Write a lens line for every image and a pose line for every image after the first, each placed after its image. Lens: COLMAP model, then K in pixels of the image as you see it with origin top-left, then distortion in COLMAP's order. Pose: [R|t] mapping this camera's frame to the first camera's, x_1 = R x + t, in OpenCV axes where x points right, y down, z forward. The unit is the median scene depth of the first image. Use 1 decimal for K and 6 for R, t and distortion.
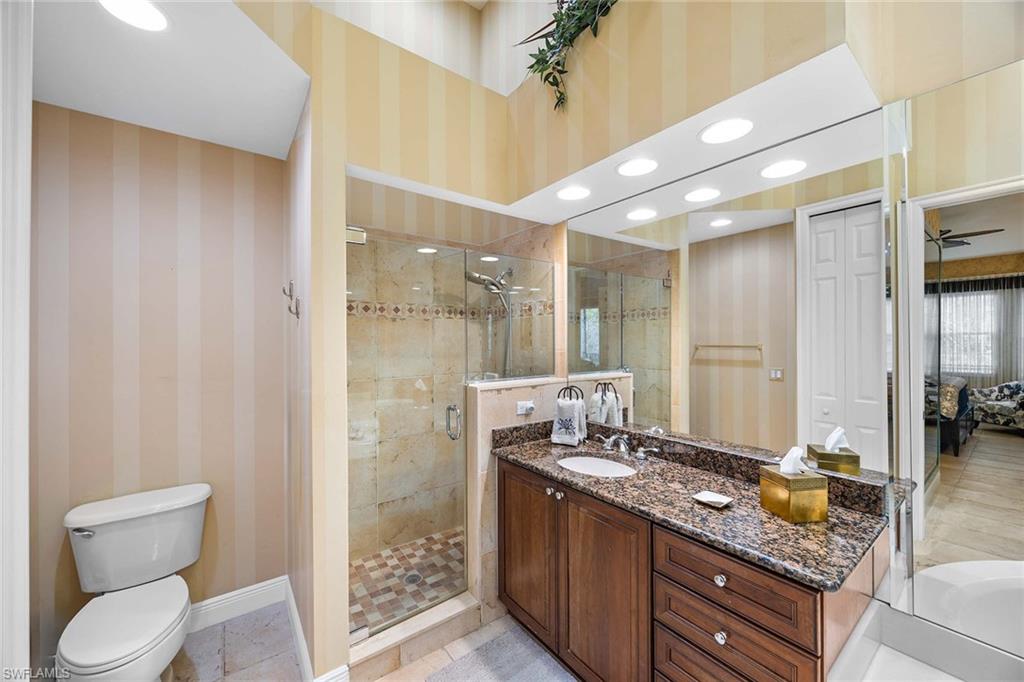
lens RADIAL K [[386.9, 0, 511.1], [0, 386.9, 339.8], [0, 0, 1]] dist [-0.001511, 0.000433]
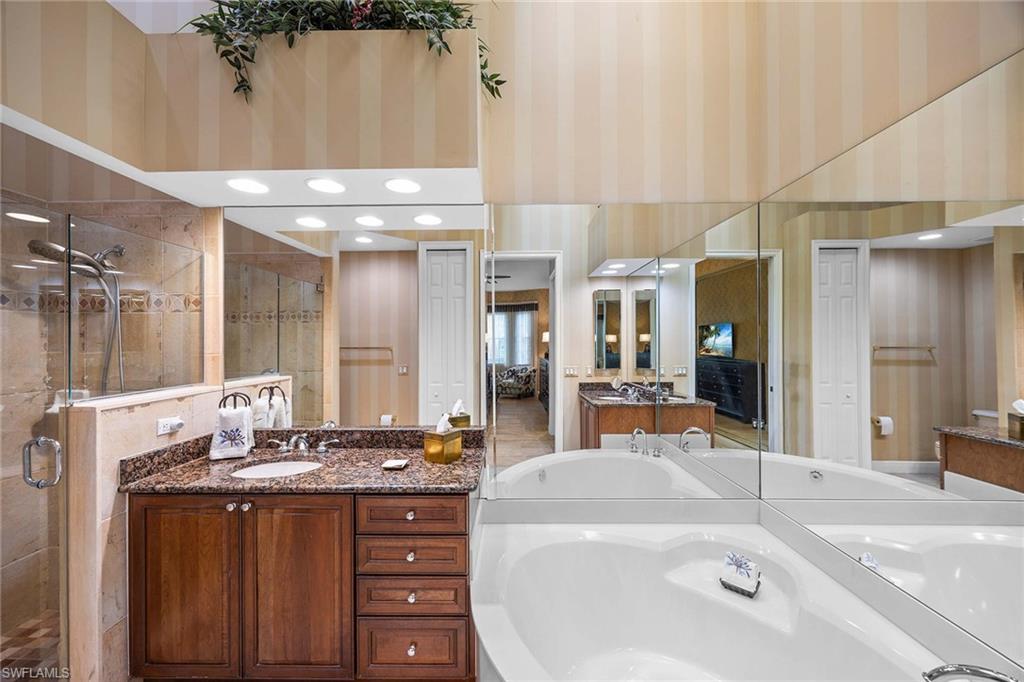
lens RADIAL K [[386.9, 0, 511.1], [0, 386.9, 339.8], [0, 0, 1]] dist [-0.001511, 0.000433]
pose [[0.605558, 0.006044, 0.795778, -0.205827], [-0.001192, 0.999977, -0.006688, -0.000068], [-0.795800, 0.003101, 0.605552, -0.076409]]
